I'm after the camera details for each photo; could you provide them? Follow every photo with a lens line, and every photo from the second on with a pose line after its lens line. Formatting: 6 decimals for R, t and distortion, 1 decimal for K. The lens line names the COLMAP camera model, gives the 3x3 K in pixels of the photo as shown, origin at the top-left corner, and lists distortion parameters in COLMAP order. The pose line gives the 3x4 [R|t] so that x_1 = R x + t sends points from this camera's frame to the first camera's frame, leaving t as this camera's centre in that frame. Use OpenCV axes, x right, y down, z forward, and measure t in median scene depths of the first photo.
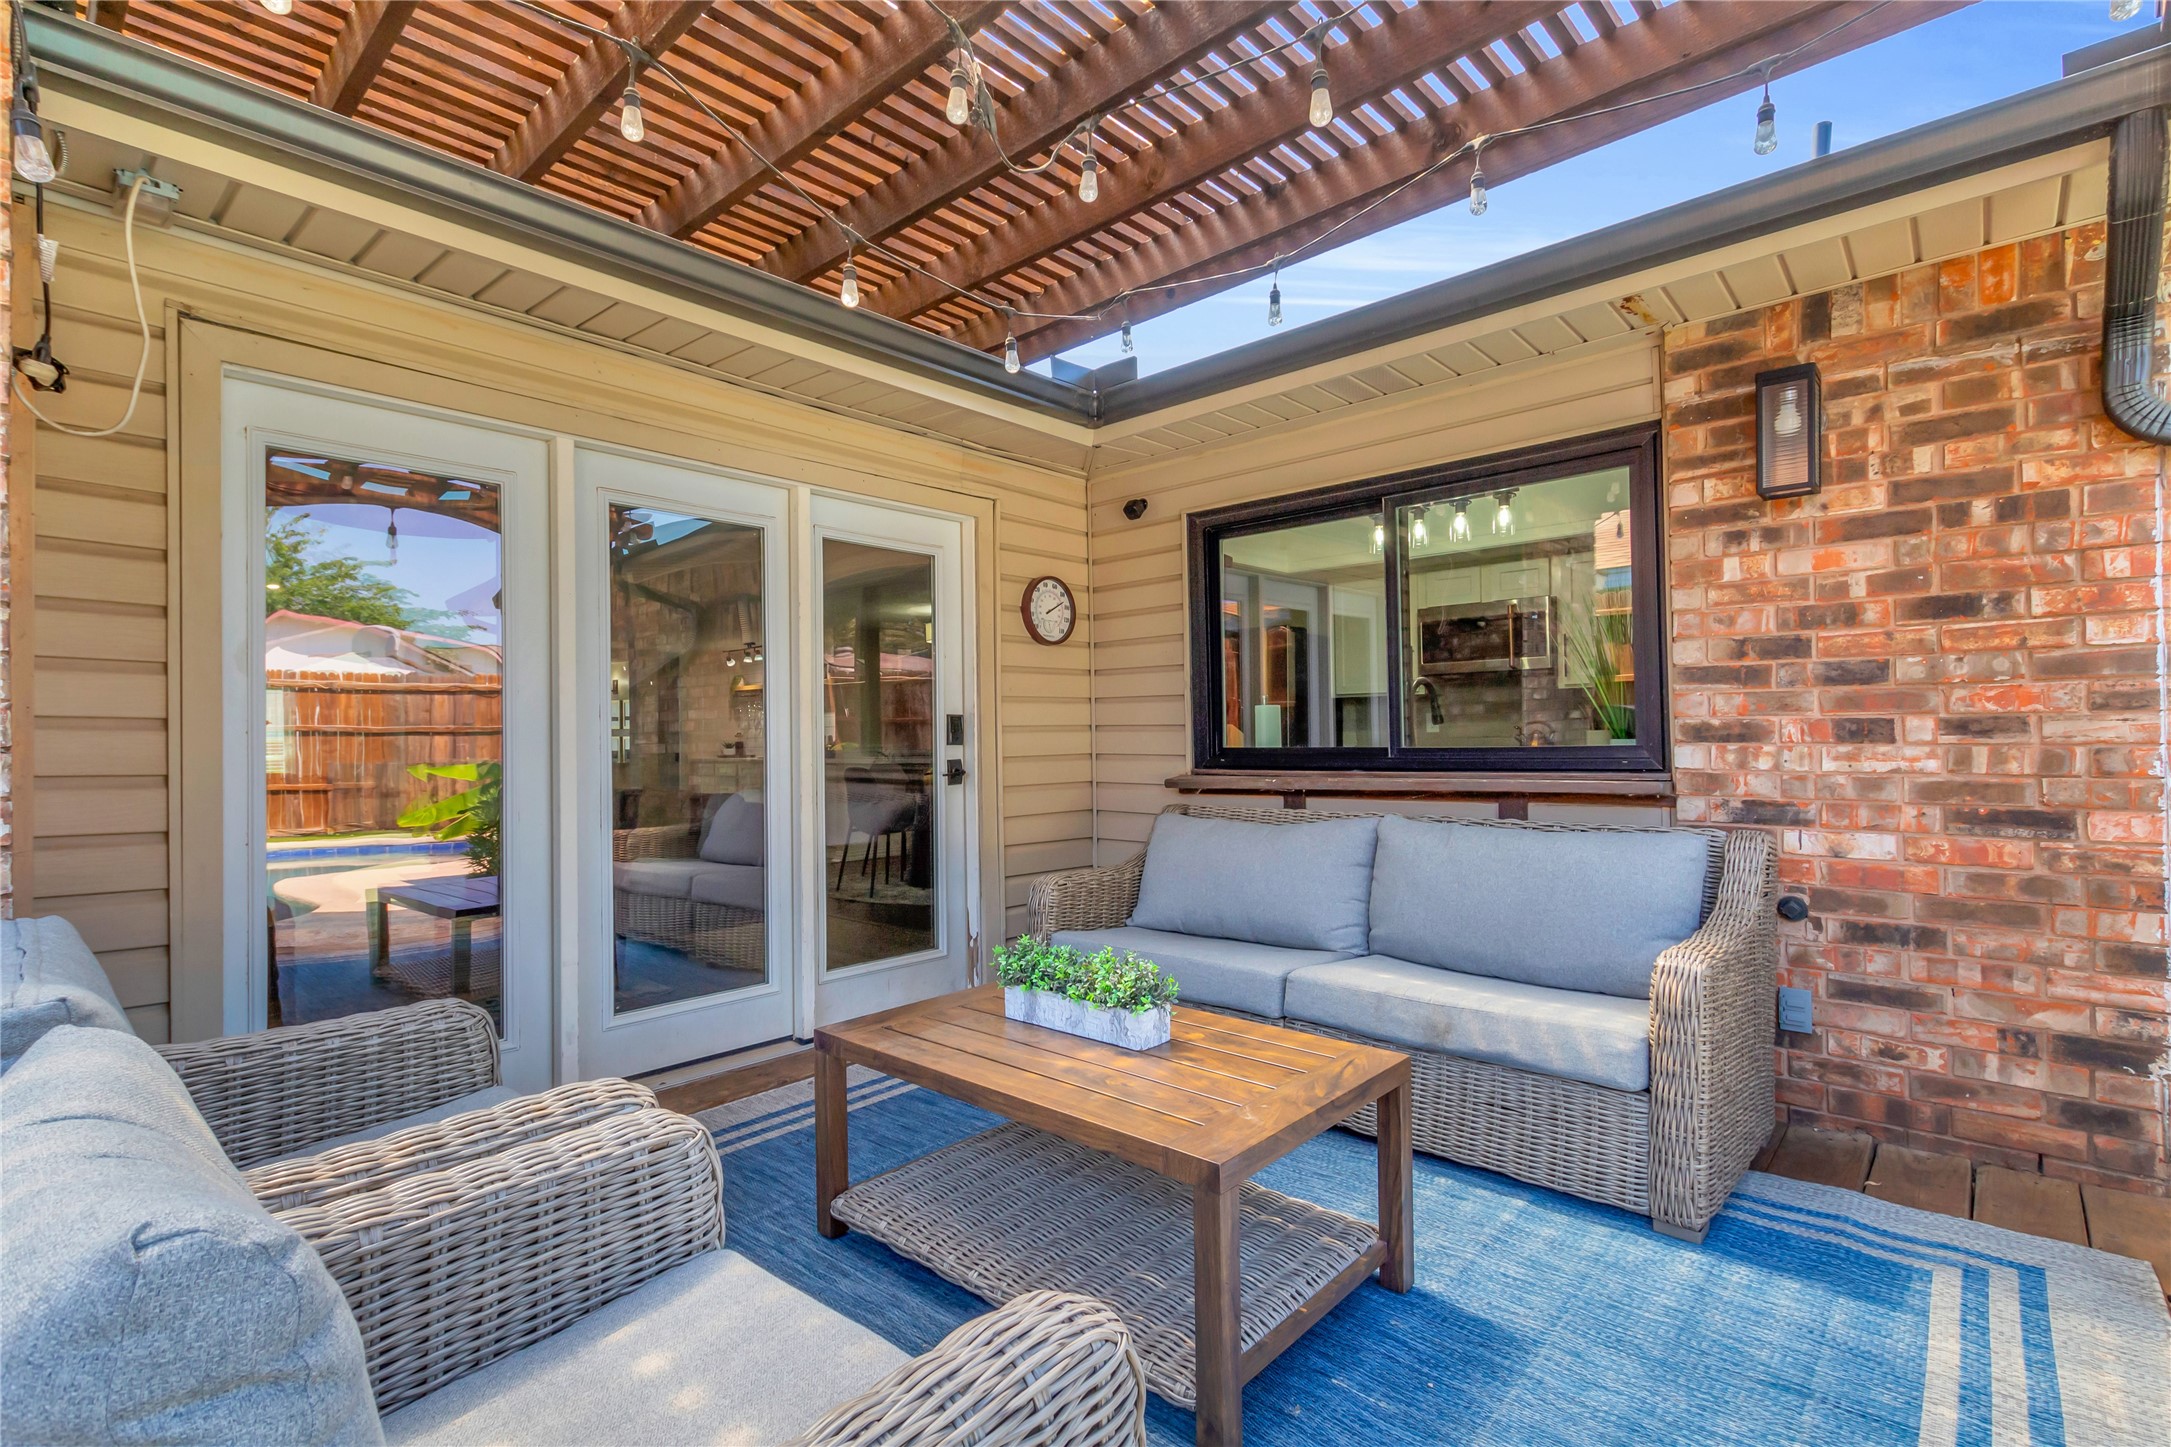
lens RADIAL K [[1007.0, 0, 1078.0], [0, 1007.0, 717.5], [0, 0, 1]] dist [0.003681, -0.001496]
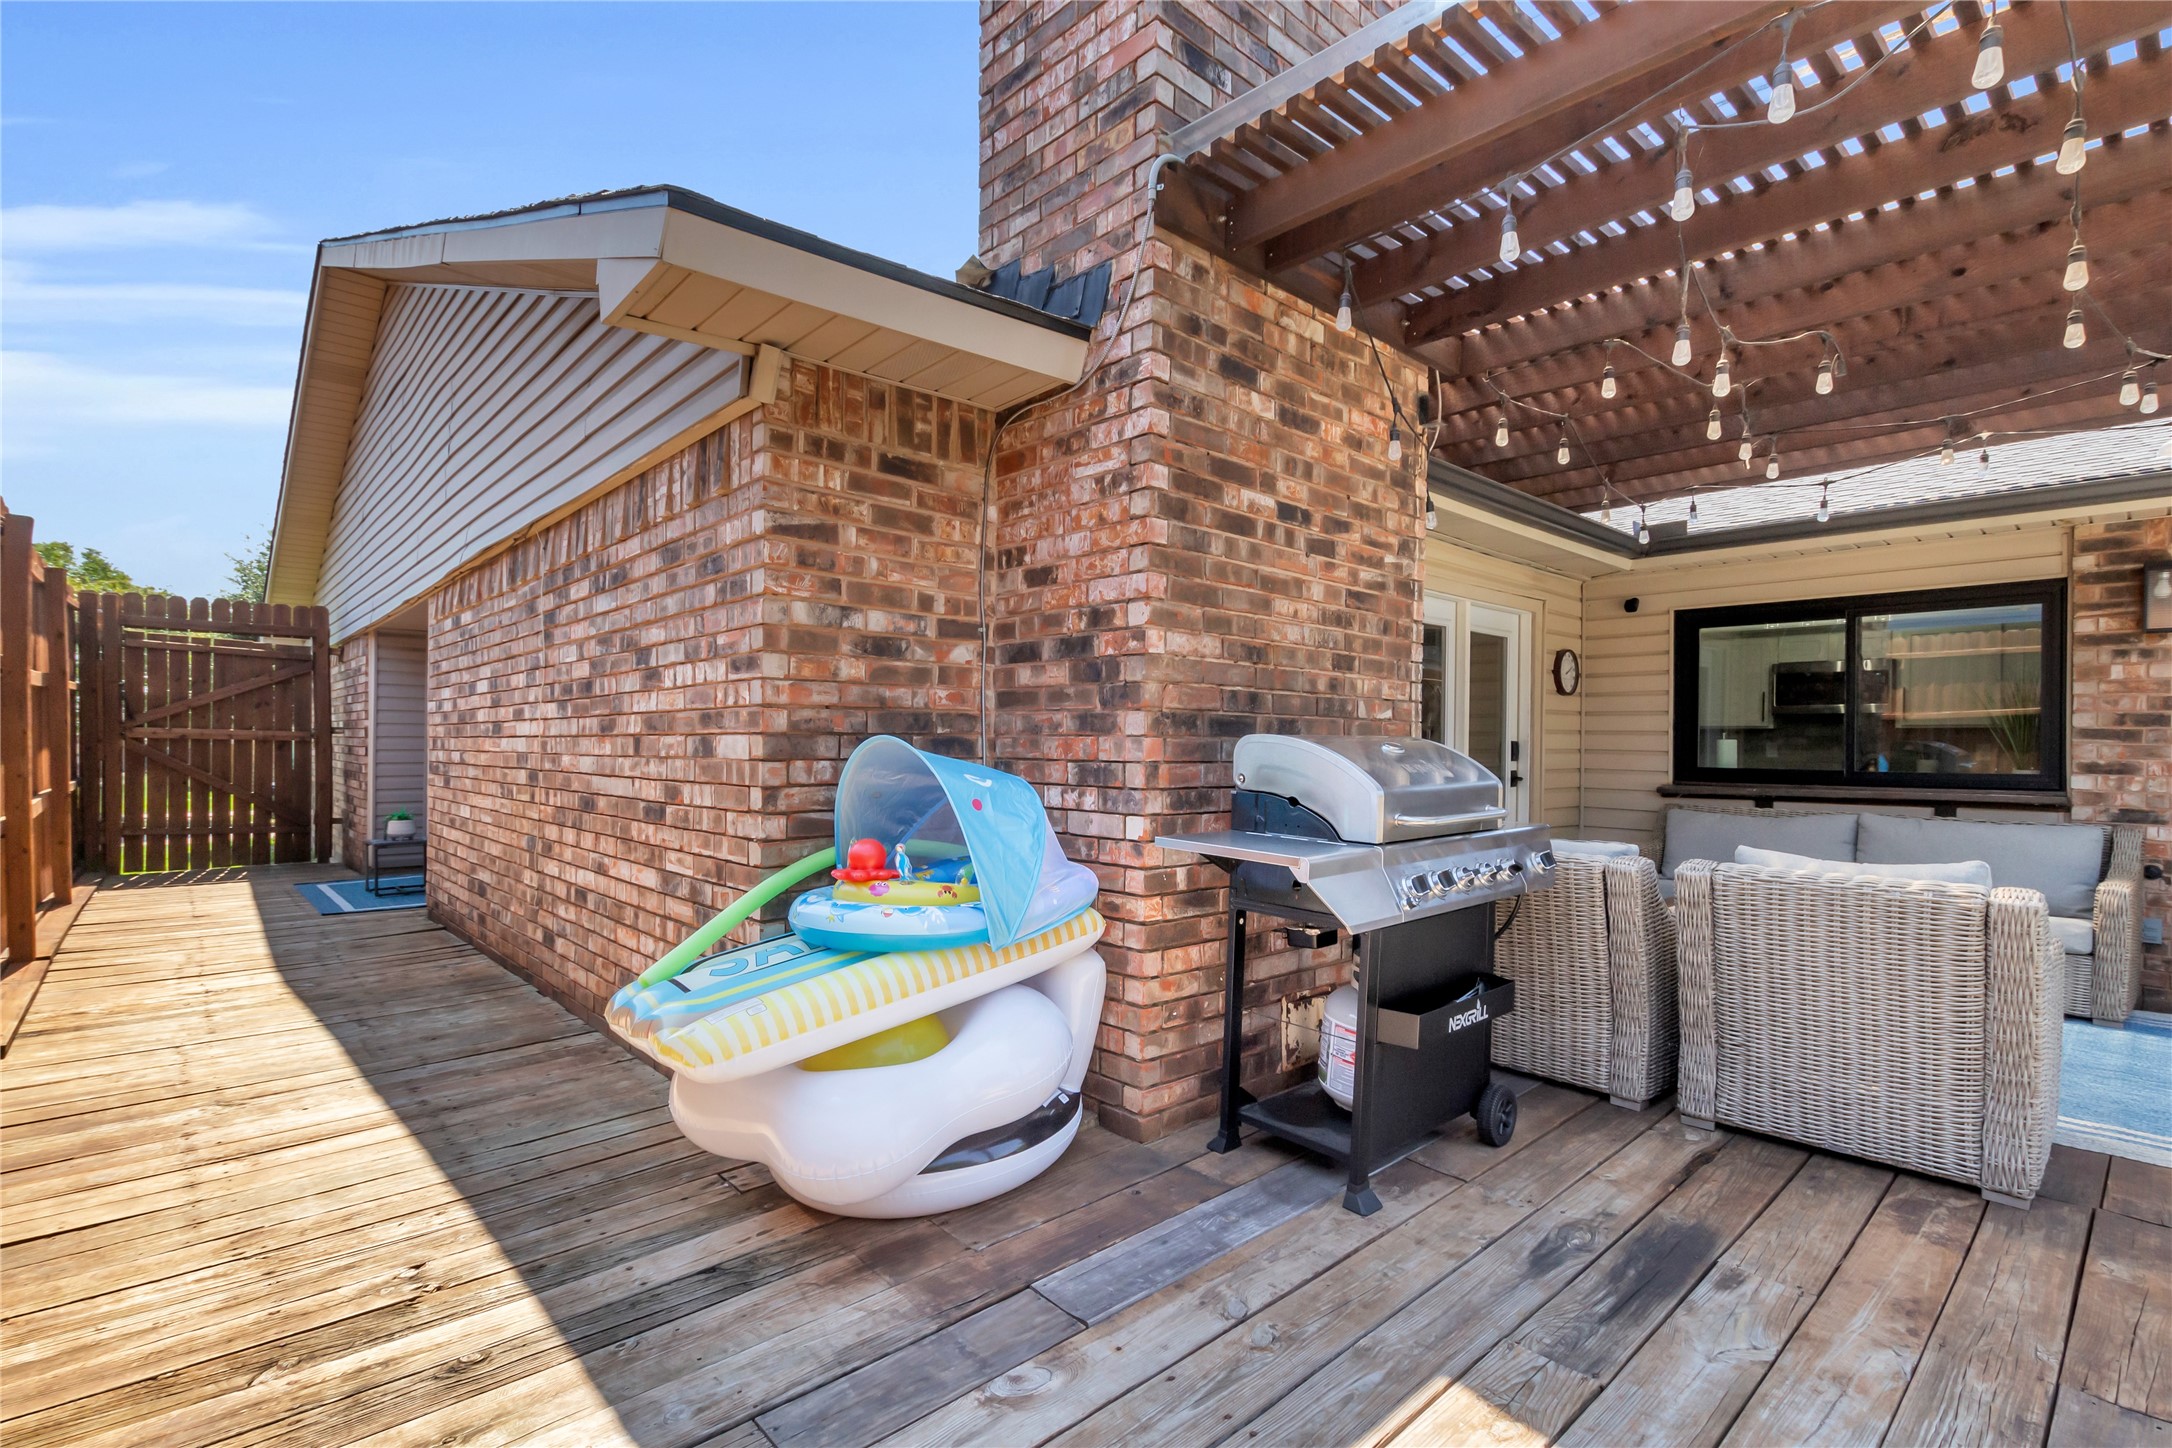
lens RADIAL K [[1007.5, 0, 1088.9], [0, 1007.5, 743.5], [0, 0, 1]] dist [0.003681, -0.001496]
pose [[0.995574, 0.024953, -0.090612, -0.900542], [-0.023318, 0.999546, 0.019057, -0.019307], [0.091046, -0.016860, 0.995704, -0.834304]]
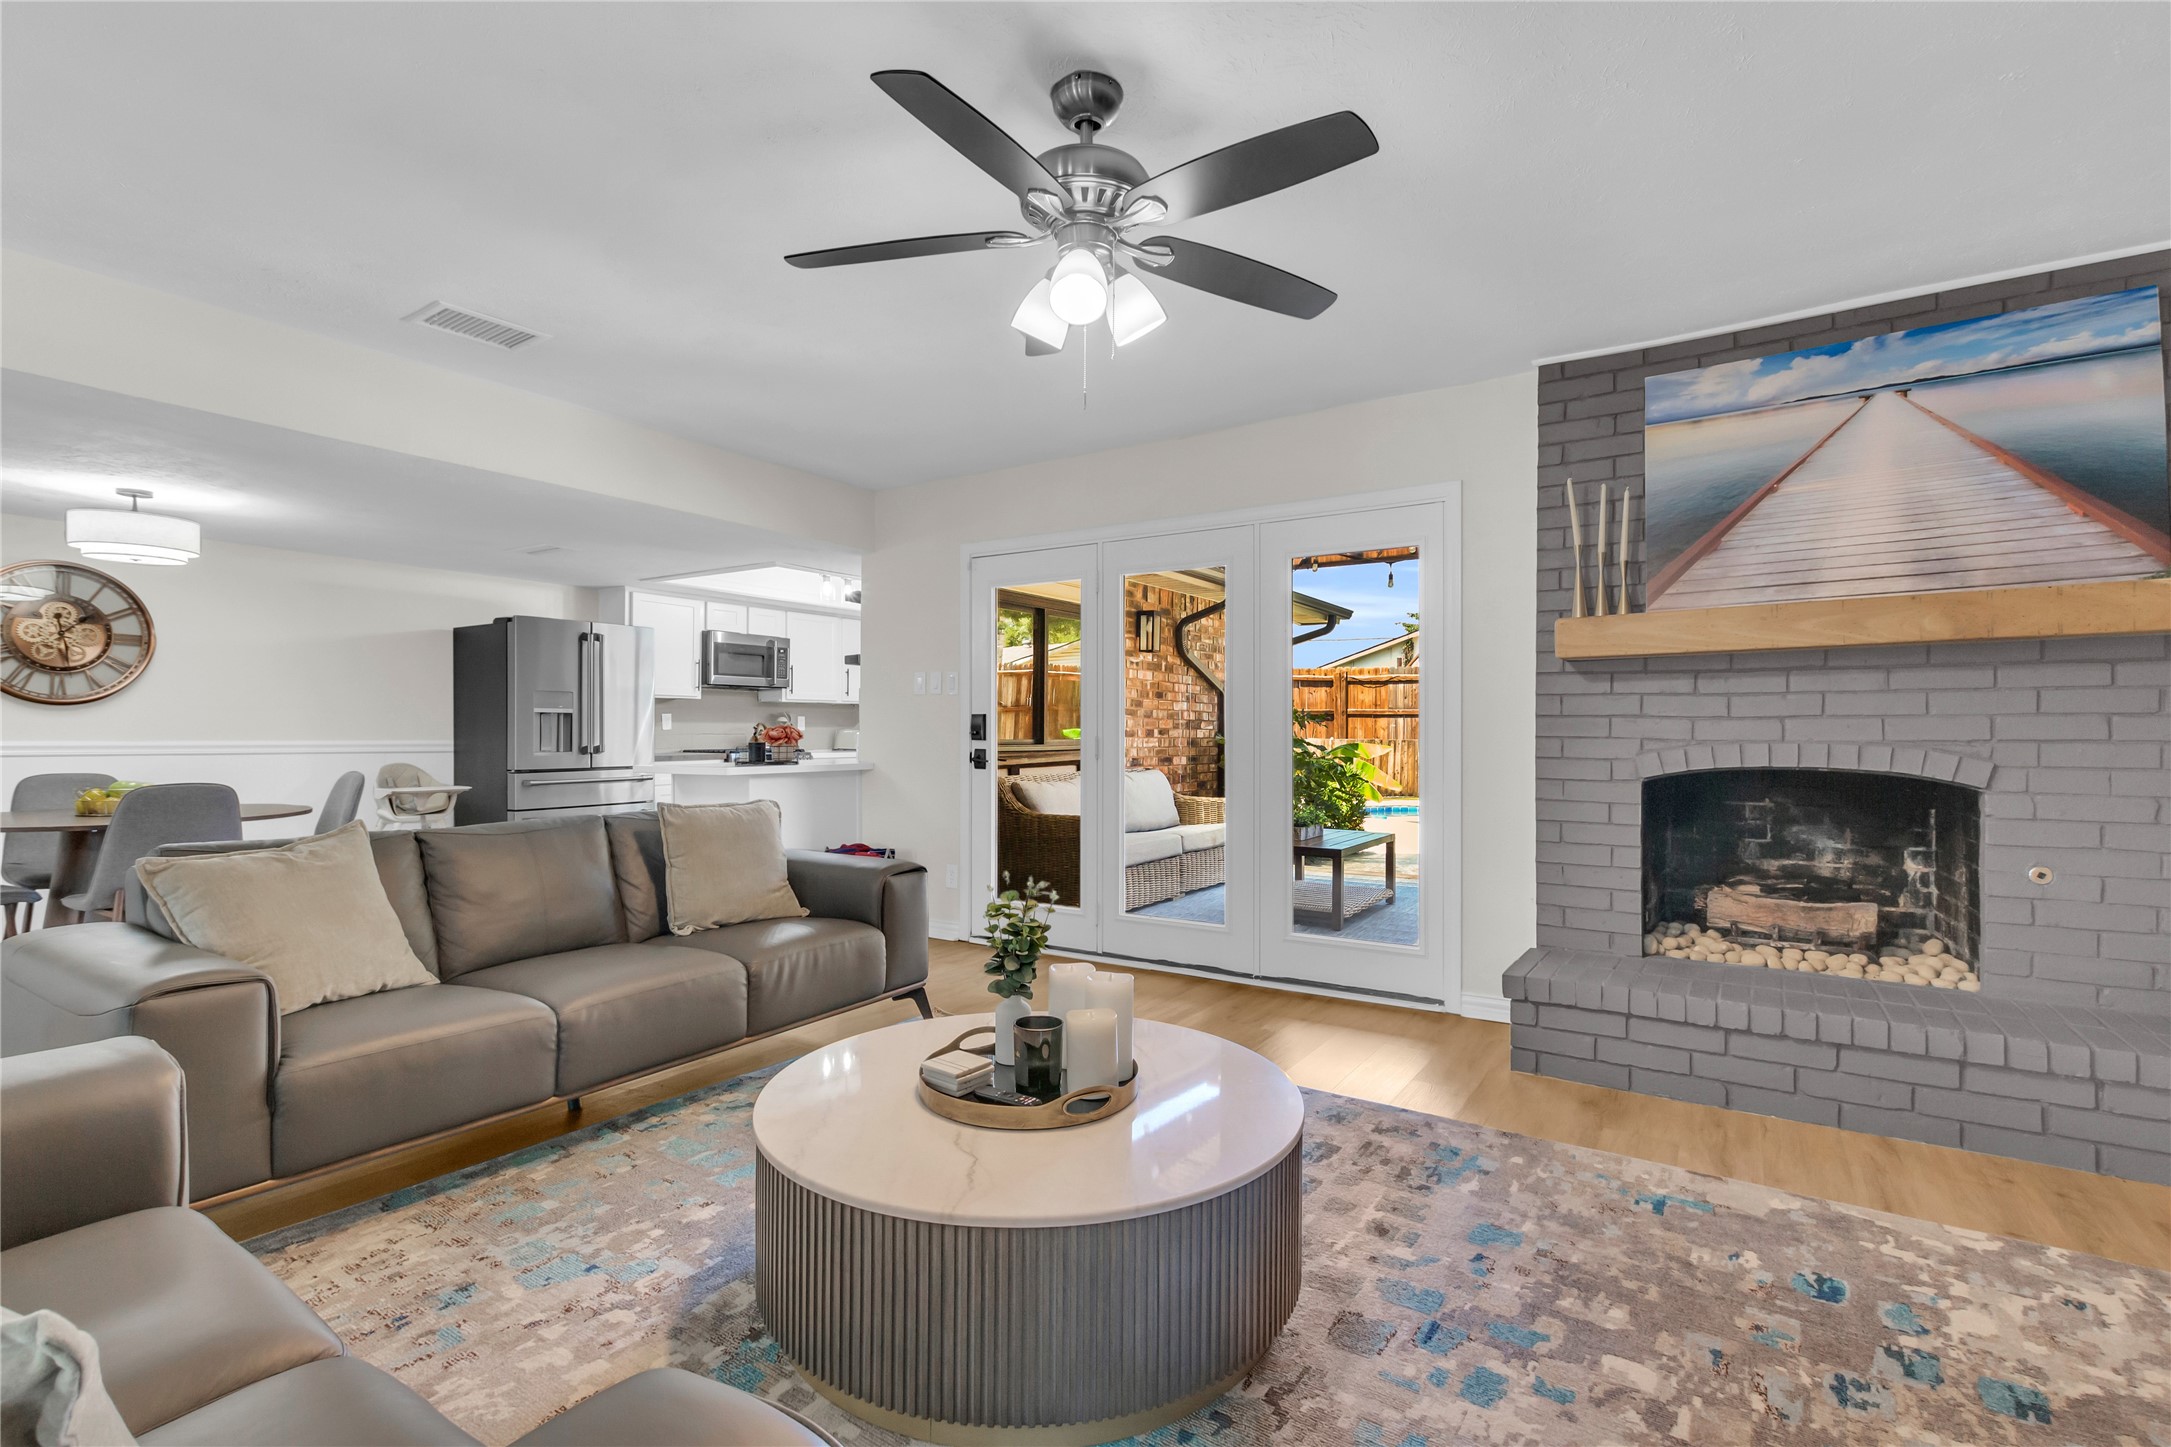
lens RADIAL K [[992.8, 0, 1081.6], [0, 992.8, 729.4], [0, 0, 1]] dist [0.008659, -0.004240]
pose [[-0.162324, 0.012941, 0.986653, -1.967310], [-0.017805, 0.999713, -0.016041, 0.048787], [-0.986577, -0.020171, -0.162047, 1.550109]]
